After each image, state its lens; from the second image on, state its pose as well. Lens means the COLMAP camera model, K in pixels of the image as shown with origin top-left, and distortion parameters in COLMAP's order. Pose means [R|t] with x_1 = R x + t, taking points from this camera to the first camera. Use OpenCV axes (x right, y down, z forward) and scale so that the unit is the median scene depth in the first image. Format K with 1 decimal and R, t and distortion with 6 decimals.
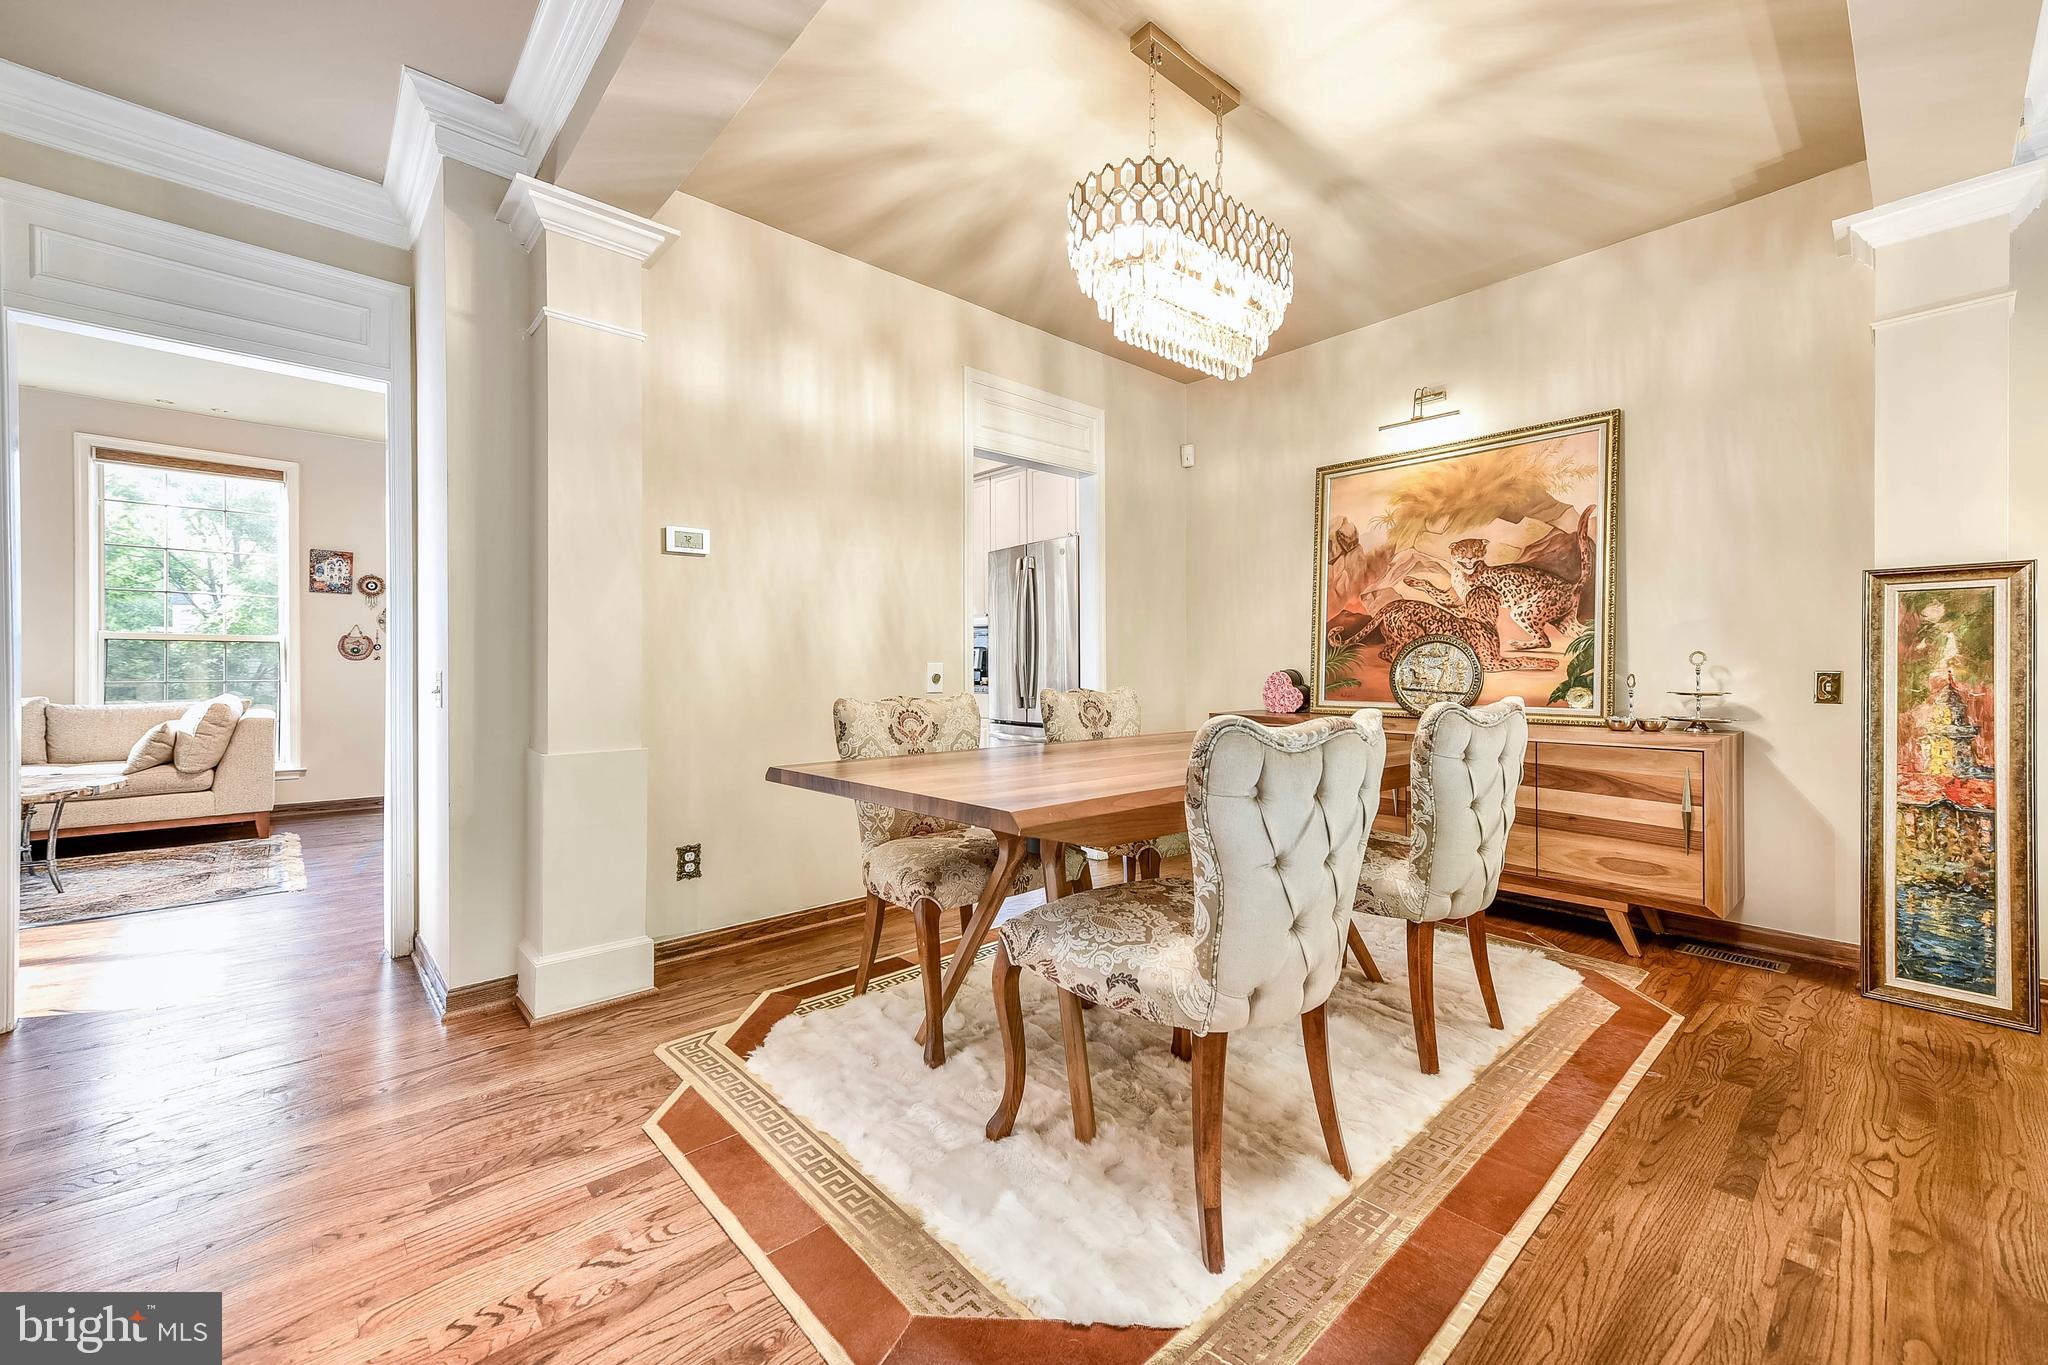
lens RADIAL K [[816.4, 0, 1028.7], [0, 816.4, 674.4], [0, 0, 1]] dist [0.009014, 0.000609]
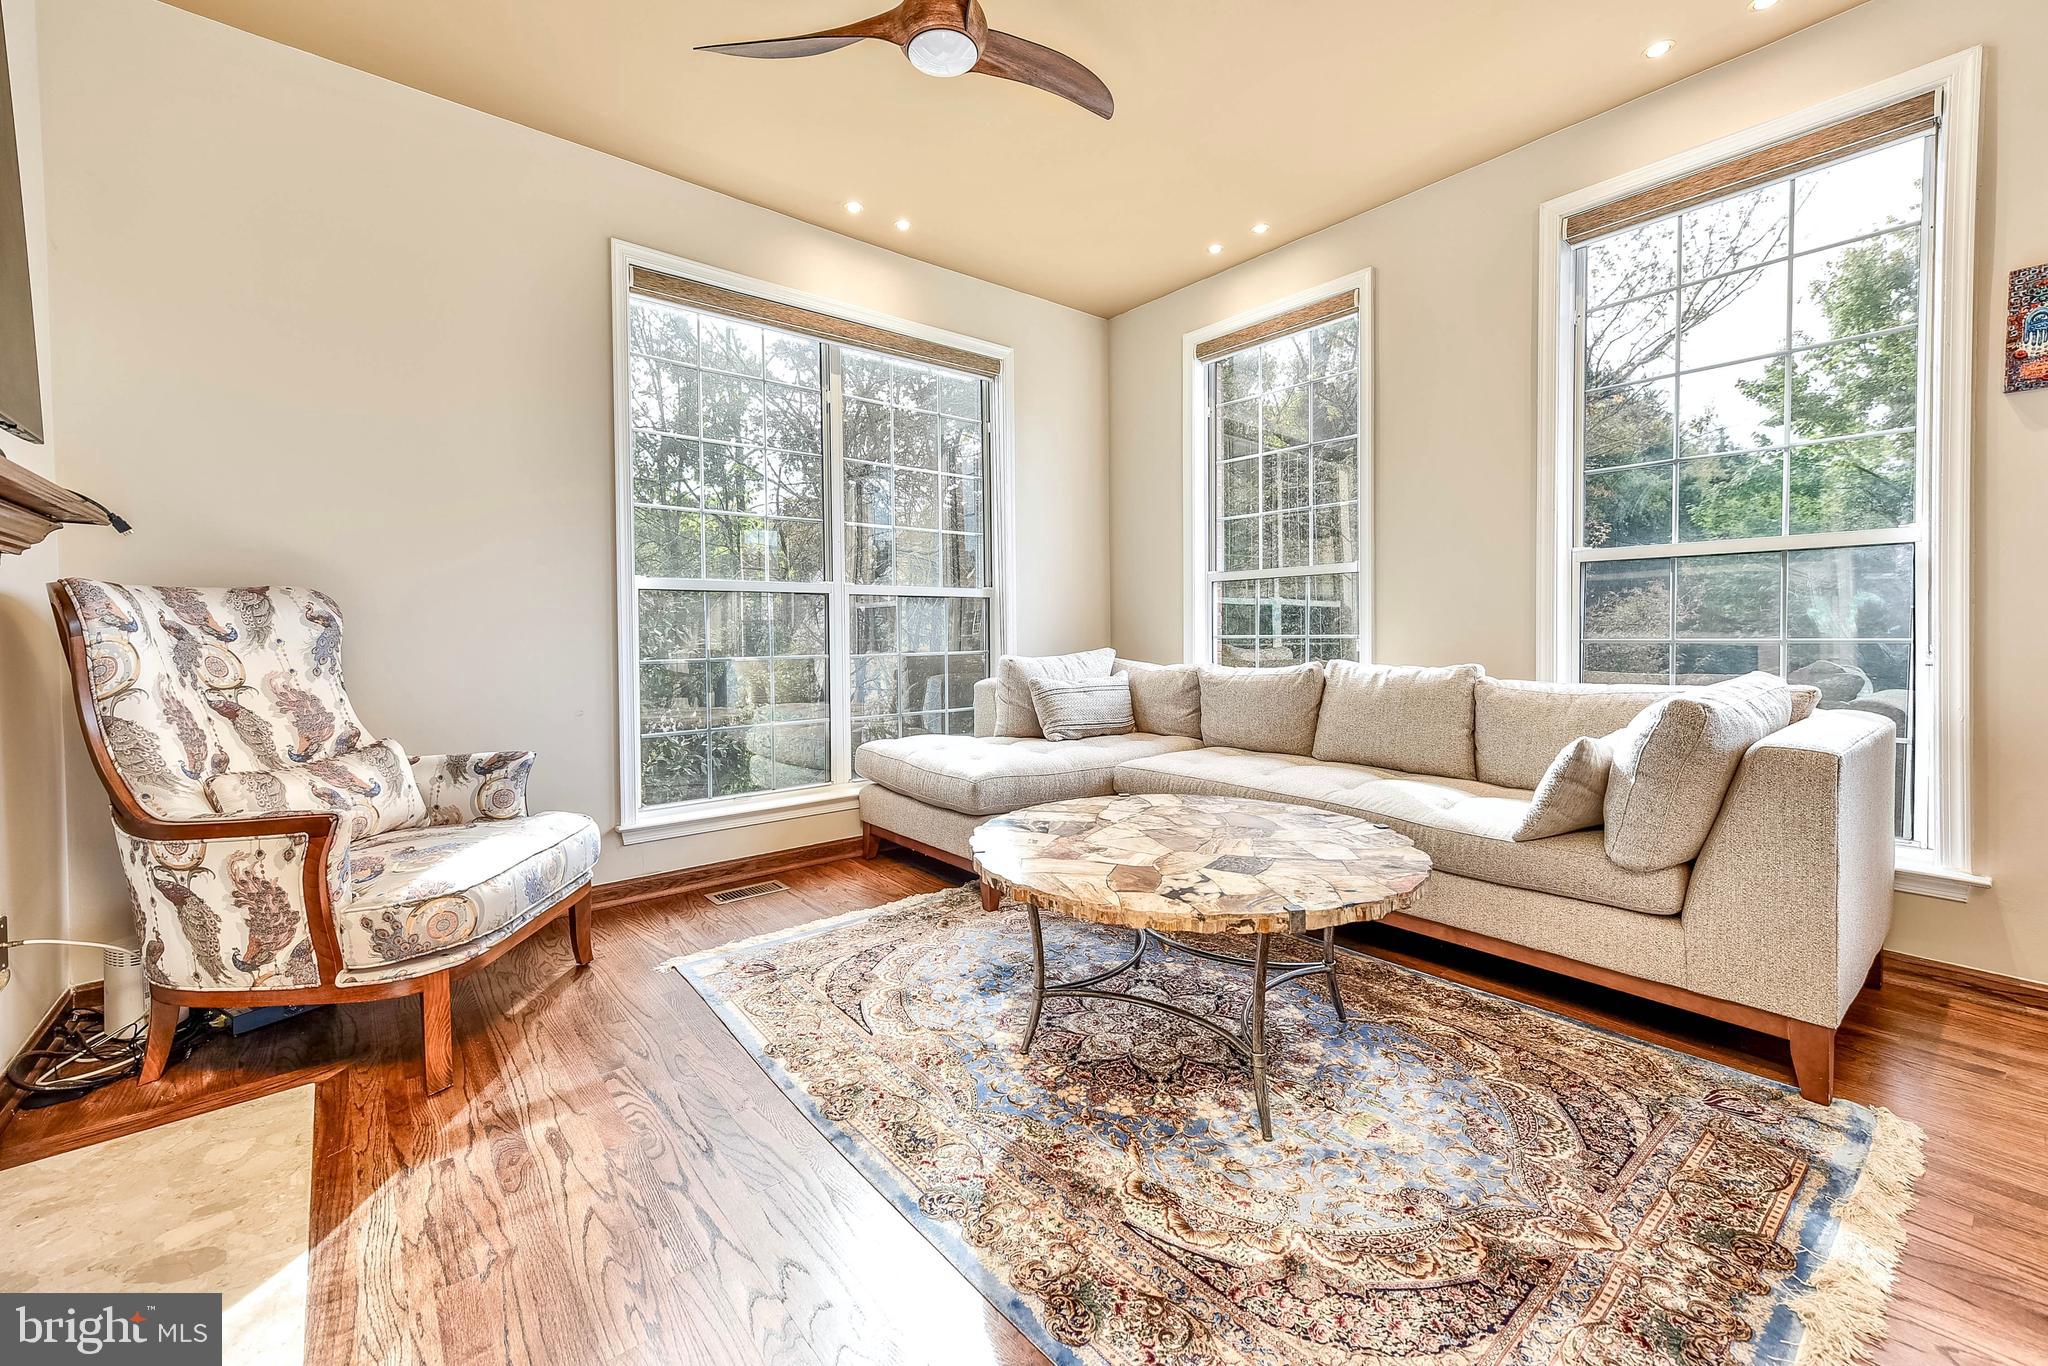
lens RADIAL K [[816.4, 0, 1025.6], [0, 816.4, 648.6], [0, 0, 1]] dist [0.009014, 0.000609]
pose [[-0.046054, 0.020935, -0.998720, -0.584416], [-0.003441, 0.999771, 0.021115, 0.003900], [0.998933, 0.004409, -0.045972, 0.700908]]
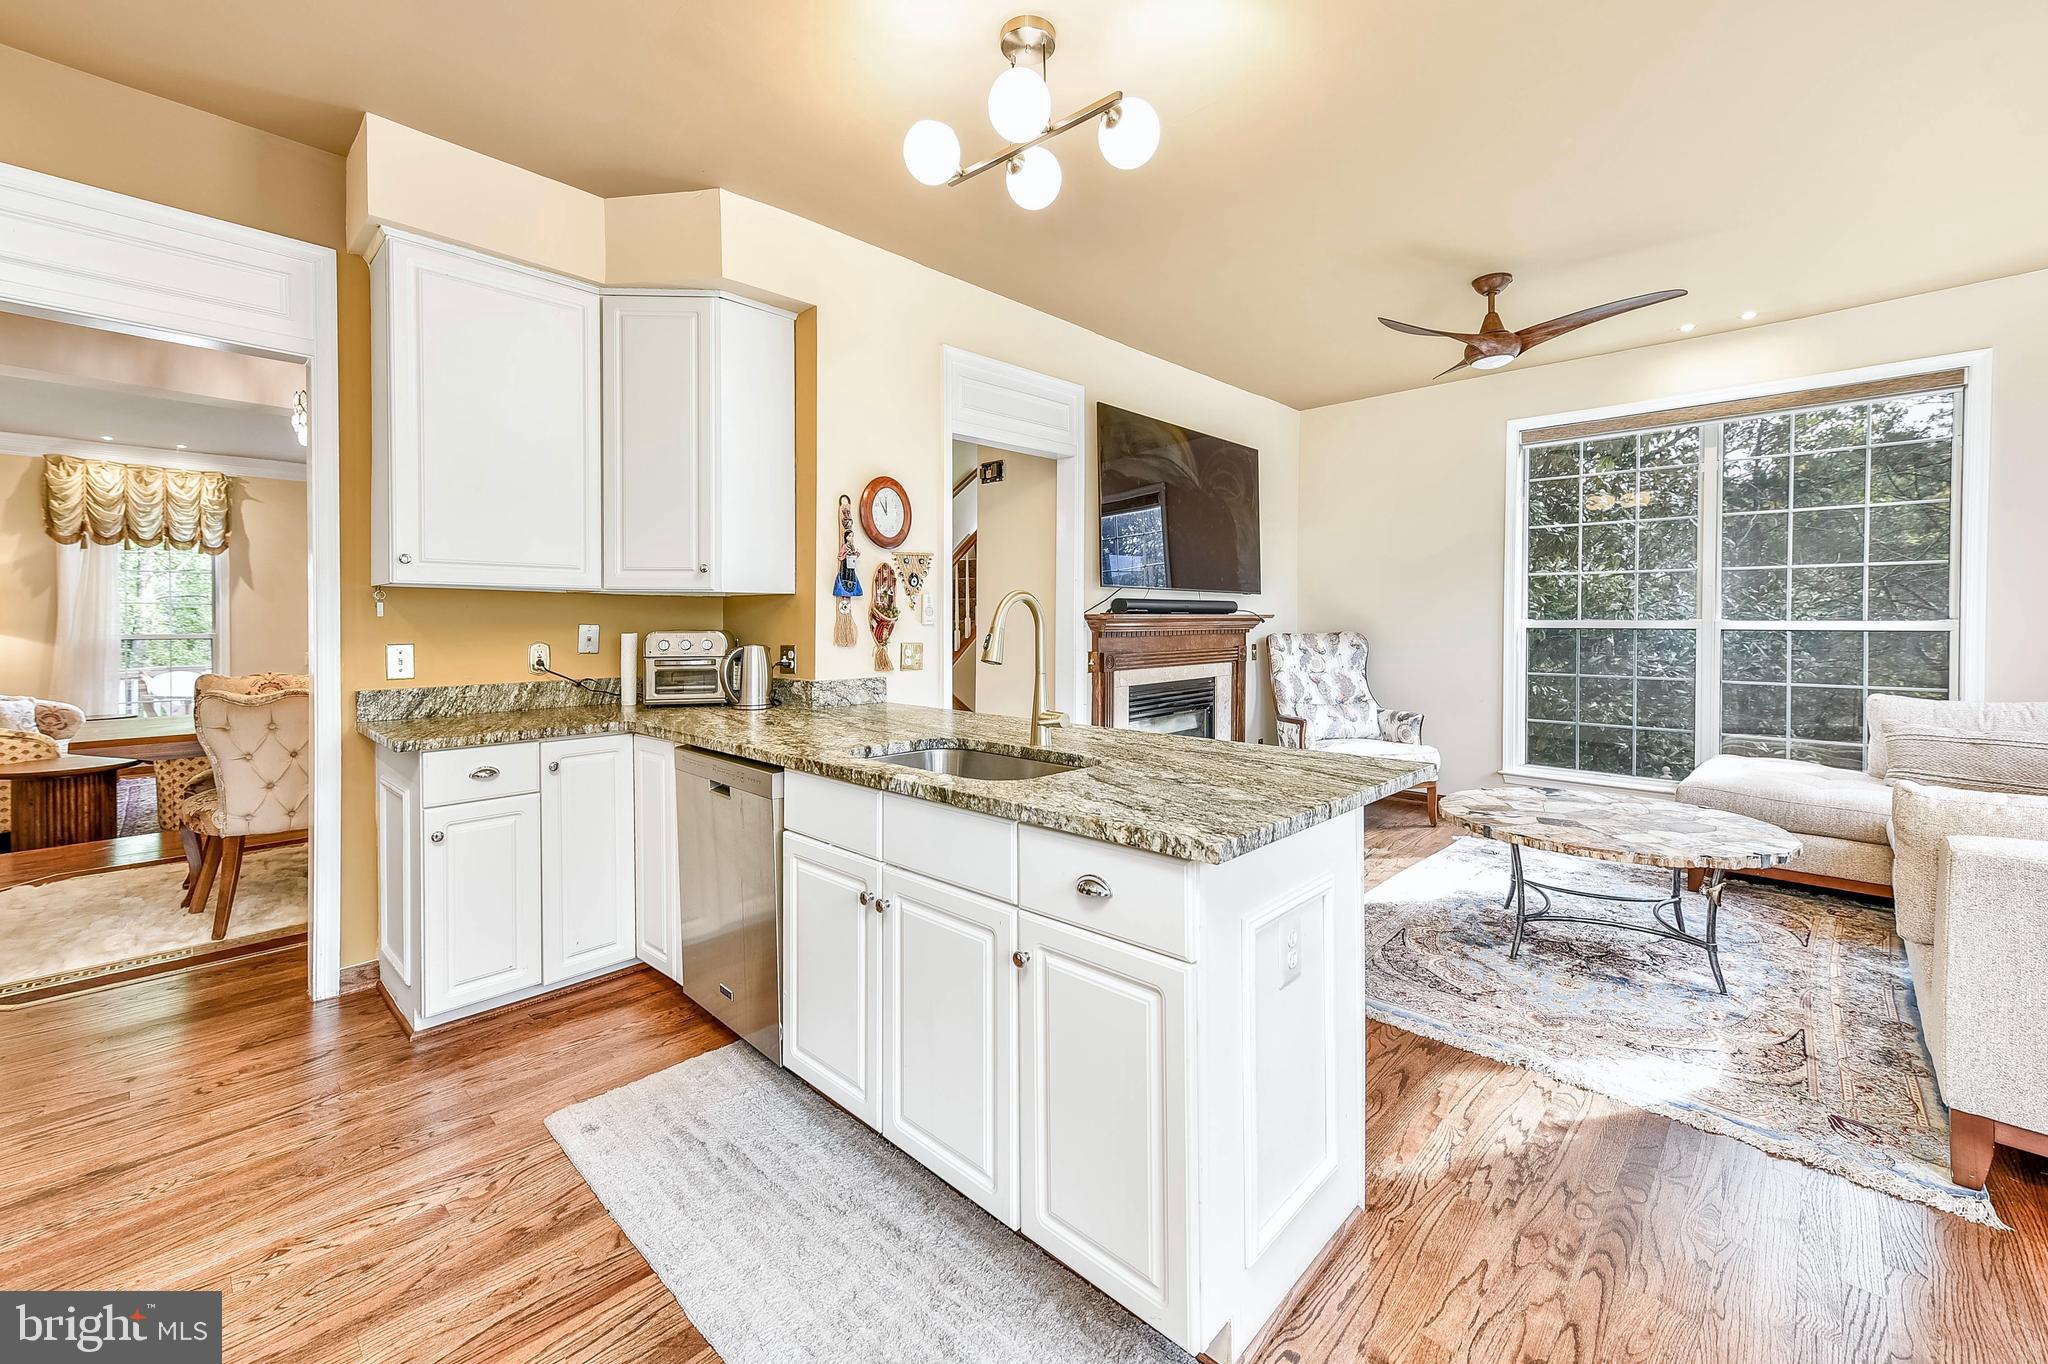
lens RADIAL K [[816.4, 0, 1013.4], [0, 816.4, 626.4], [0, 0, 1]] dist [0.009014, 0.000609]
pose [[-0.998254, 0.000911, -0.059060, -0.507152], [-0.000392, 0.999757, 0.022049, -0.051557], [0.059066, 0.022034, -0.998011, 1.348985]]
